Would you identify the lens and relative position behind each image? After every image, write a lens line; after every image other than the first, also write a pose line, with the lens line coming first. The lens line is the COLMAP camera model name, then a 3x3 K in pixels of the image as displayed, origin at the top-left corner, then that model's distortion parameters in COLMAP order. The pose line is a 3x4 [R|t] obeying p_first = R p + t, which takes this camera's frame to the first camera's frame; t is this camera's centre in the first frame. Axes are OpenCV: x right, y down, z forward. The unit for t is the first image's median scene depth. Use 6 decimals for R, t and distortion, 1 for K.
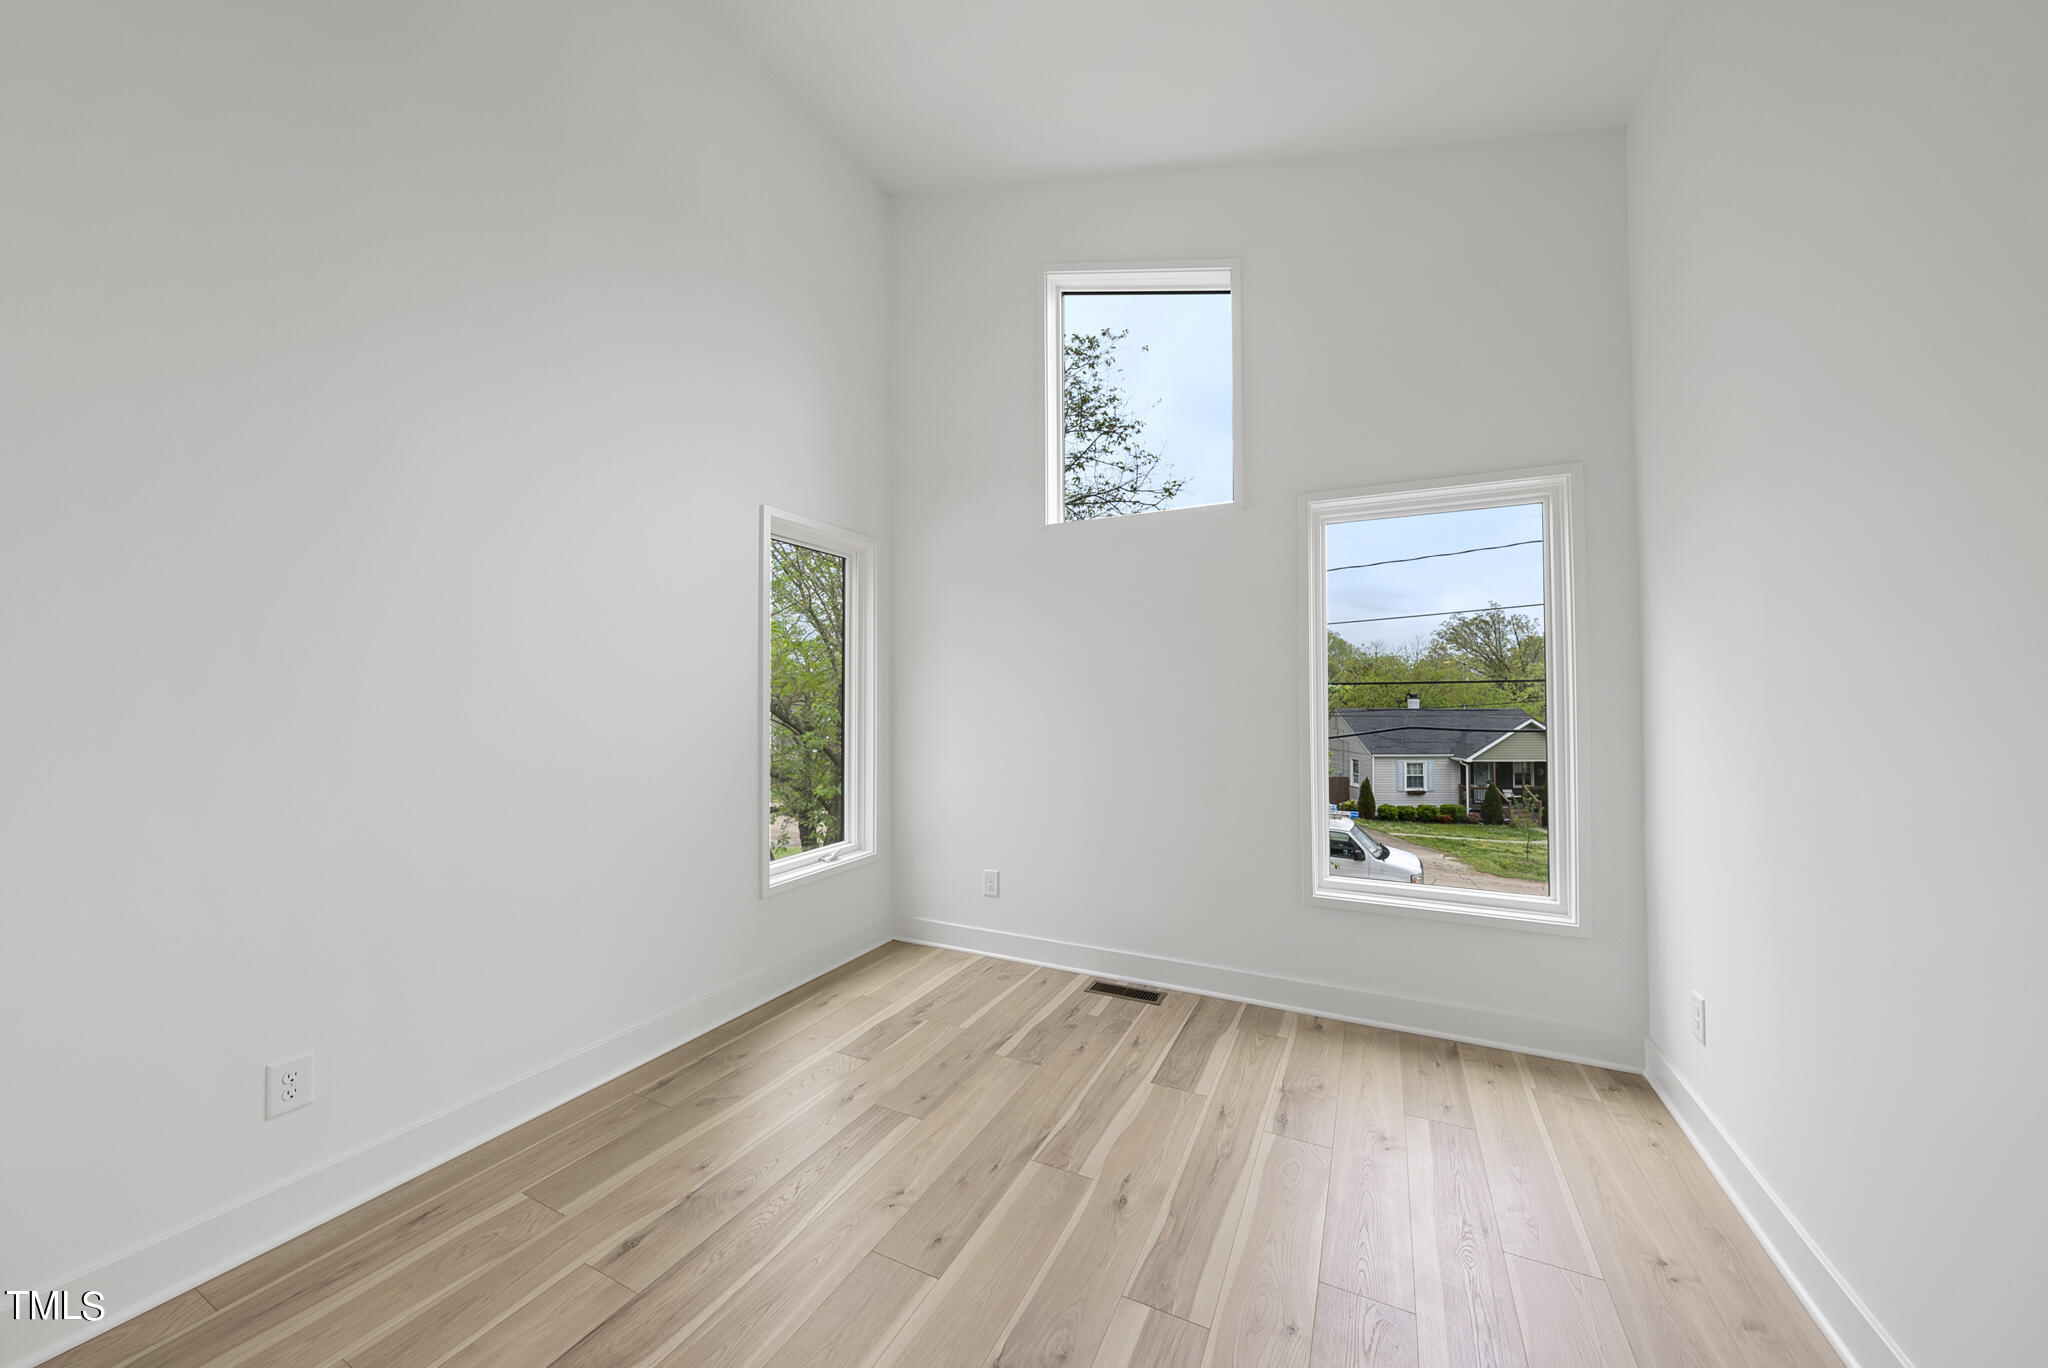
lens RADIAL K [[708.9, 0, 1004.0], [0, 708.9, 672.5], [0, 0, 1]] dist [-0.001989, 0.000303]
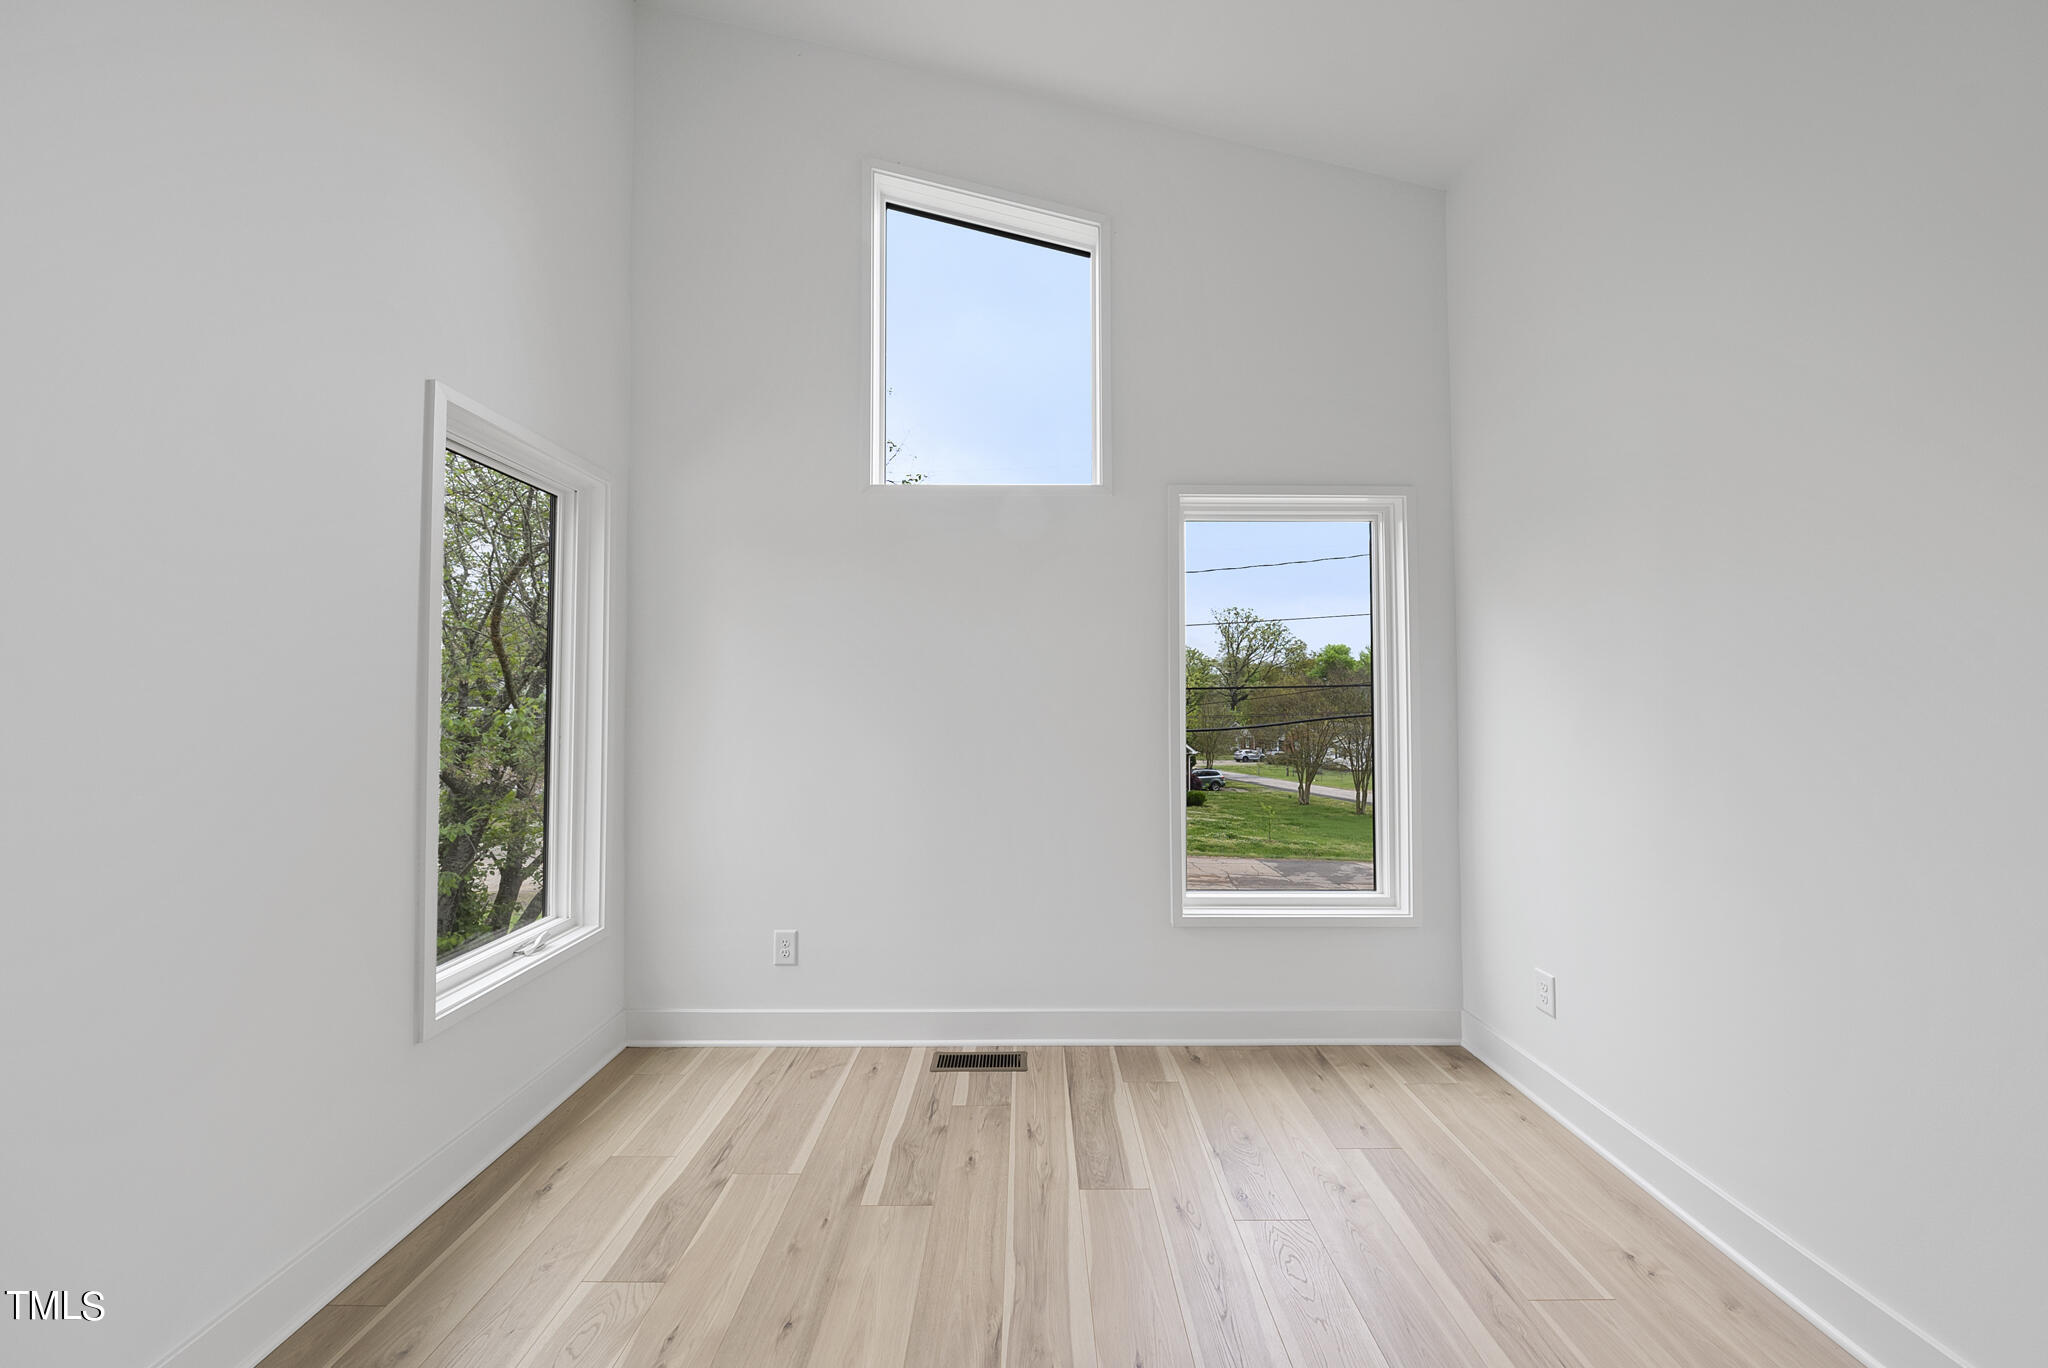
lens RADIAL K [[708.9, 0, 1011.5], [0, 708.9, 673.5], [0, 0, 1]] dist [-0.001989, 0.000303]
pose [[0.891496, 0.019973, 0.452587, -0.192690], [-0.017800, 0.999801, -0.009058, 0.009528], [-0.452678, 0.000019, 0.891674, 0.275134]]
